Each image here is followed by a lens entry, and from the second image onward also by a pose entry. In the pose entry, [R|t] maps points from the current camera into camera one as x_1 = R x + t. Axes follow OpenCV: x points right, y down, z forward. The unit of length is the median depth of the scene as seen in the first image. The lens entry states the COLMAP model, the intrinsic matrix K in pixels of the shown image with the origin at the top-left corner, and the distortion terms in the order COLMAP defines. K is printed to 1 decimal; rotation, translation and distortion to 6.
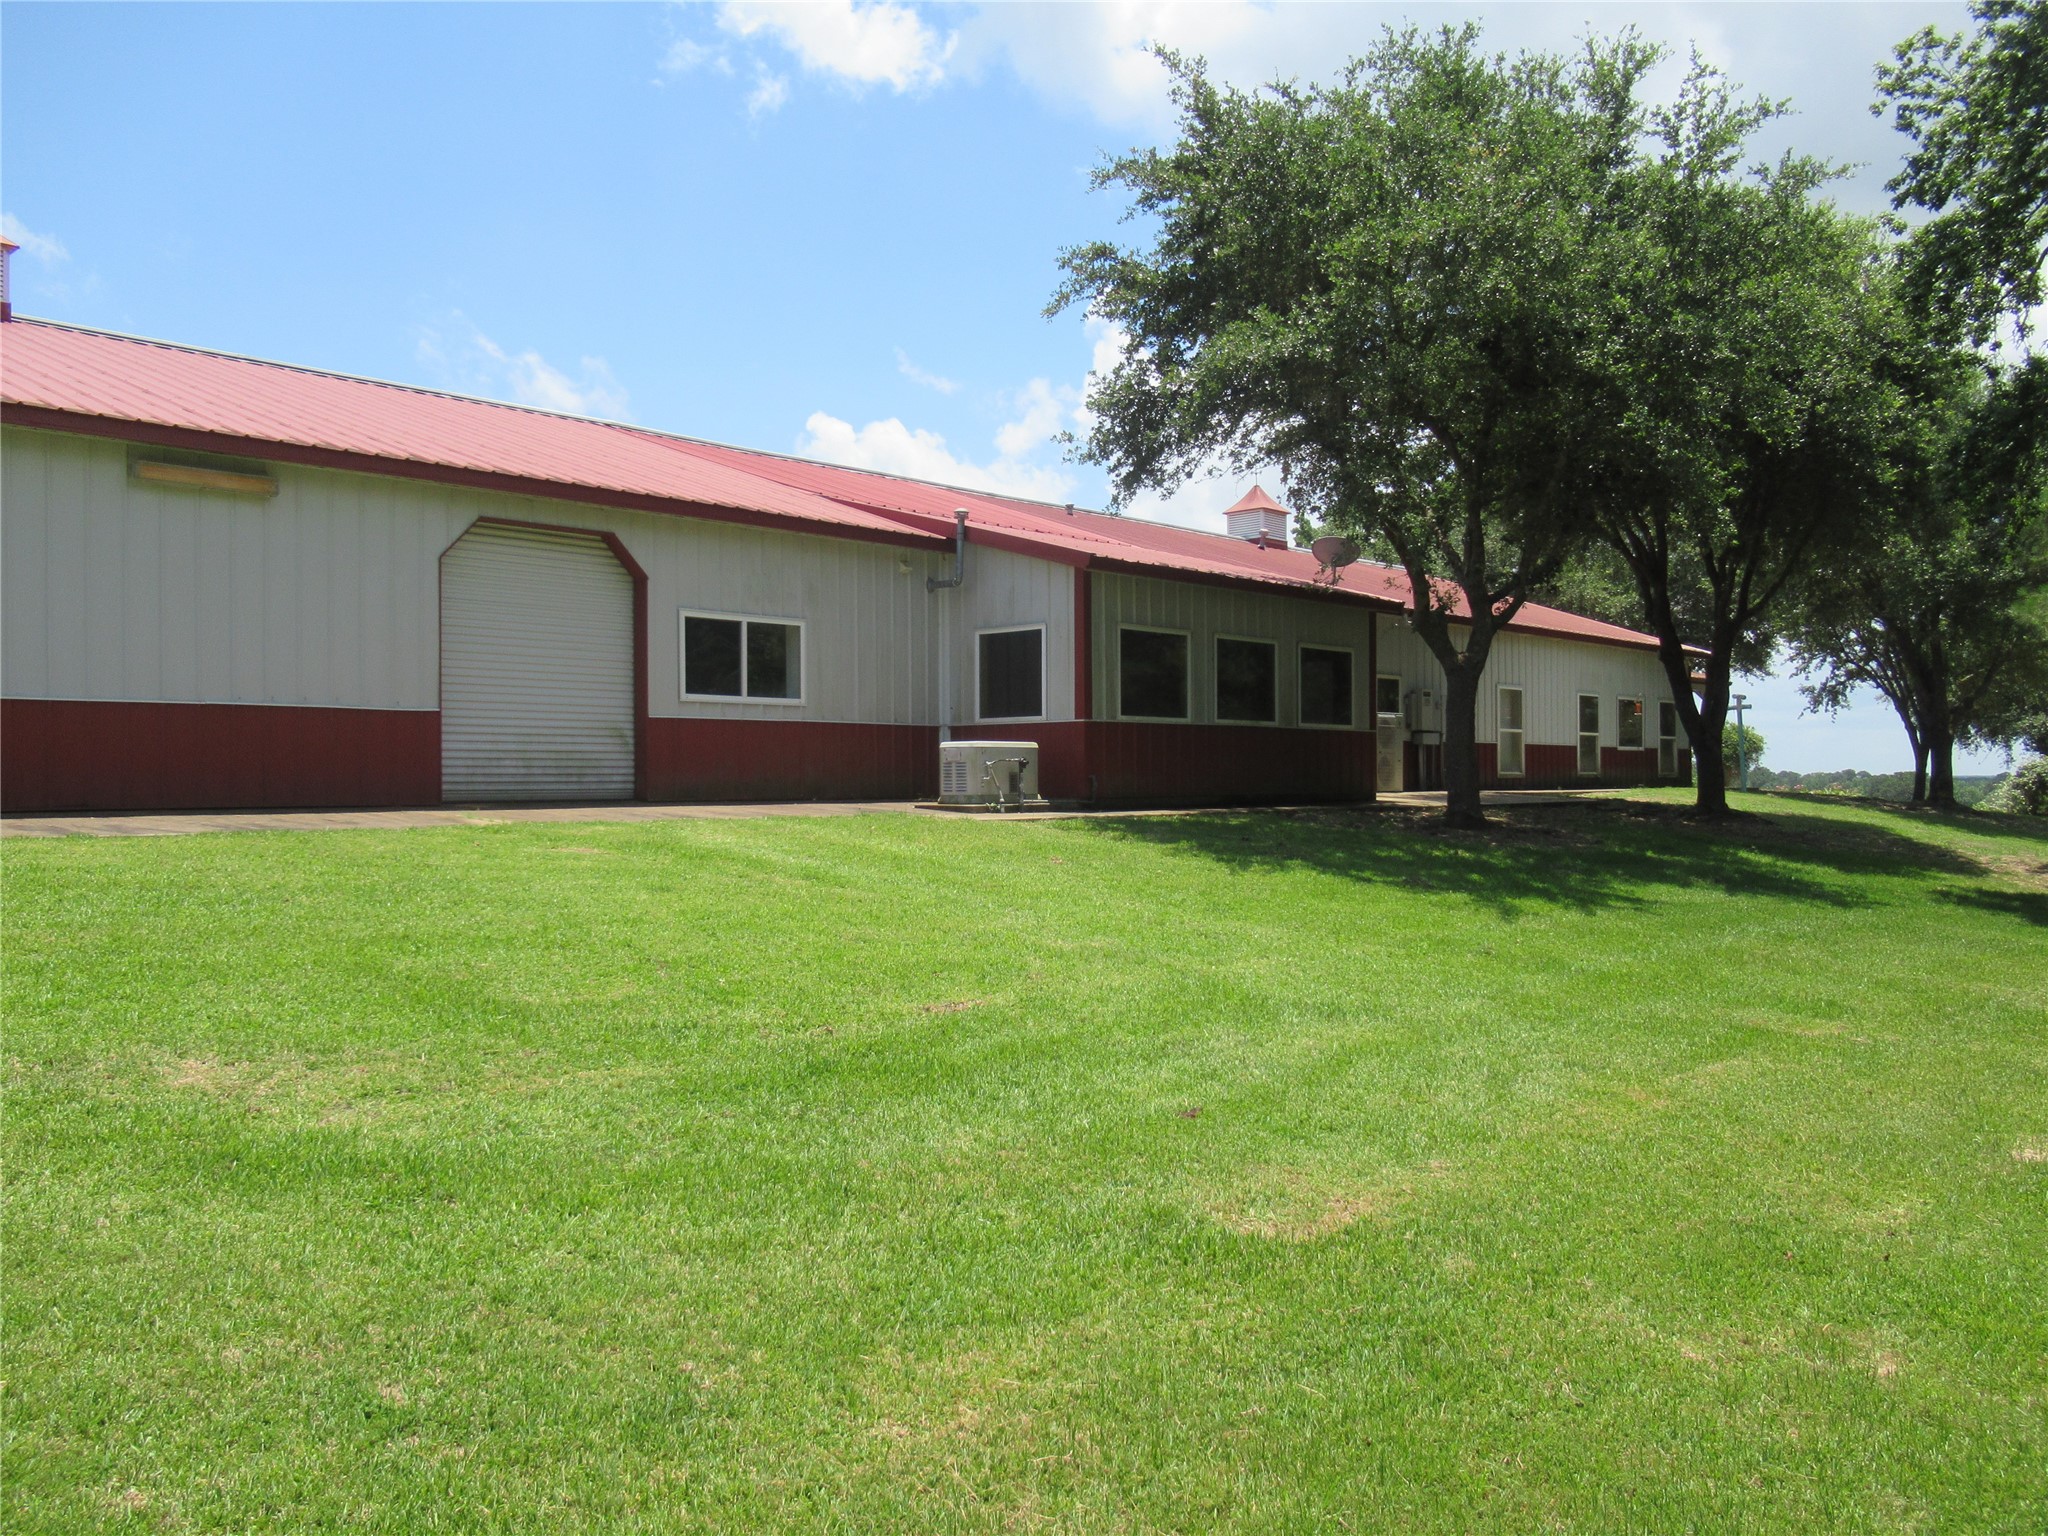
lens RADIAL K [[1476.2, 0, 1024.0], [0, 1476.2, 768.0], [0, 0, 1]] dist [0.000867, -0.001421]
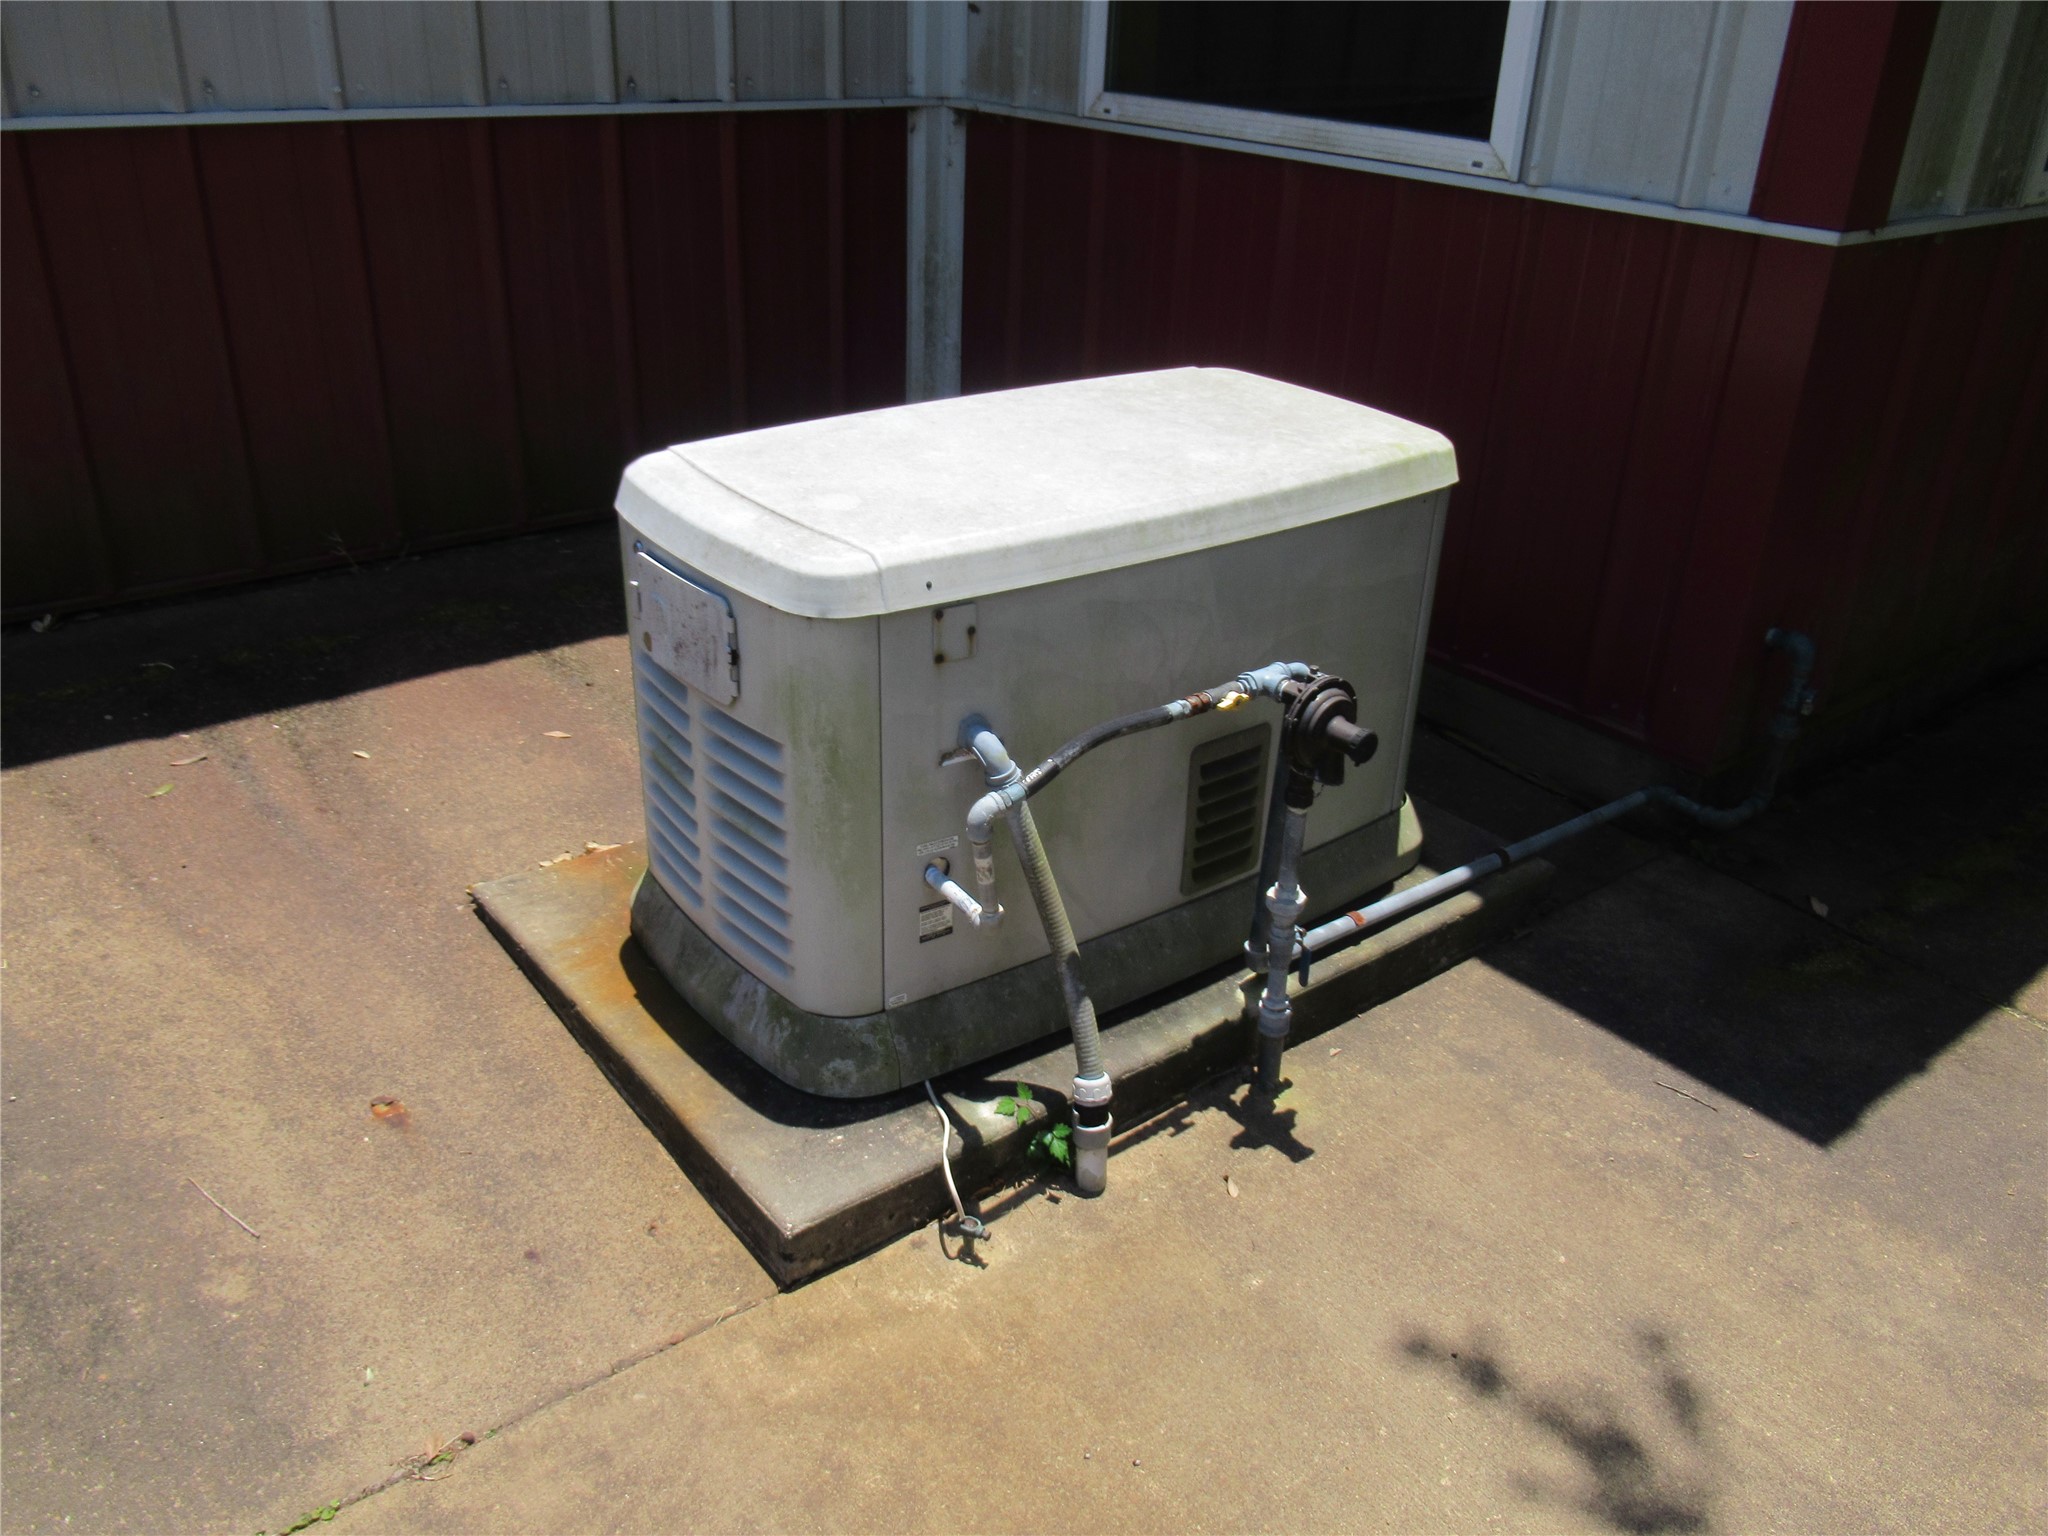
lens RADIAL K [[1625.8, 0, 1024.0], [0, 1625.8, 768.0], [0, 0, 1]] dist [-0.017154, 0.008856]
pose [[0.985516, 0.108049, -0.130701, -0.005688], [-0.036470, 0.887742, 0.458894, -0.052969], [0.165612, -0.447481, 0.878825, 0.829289]]
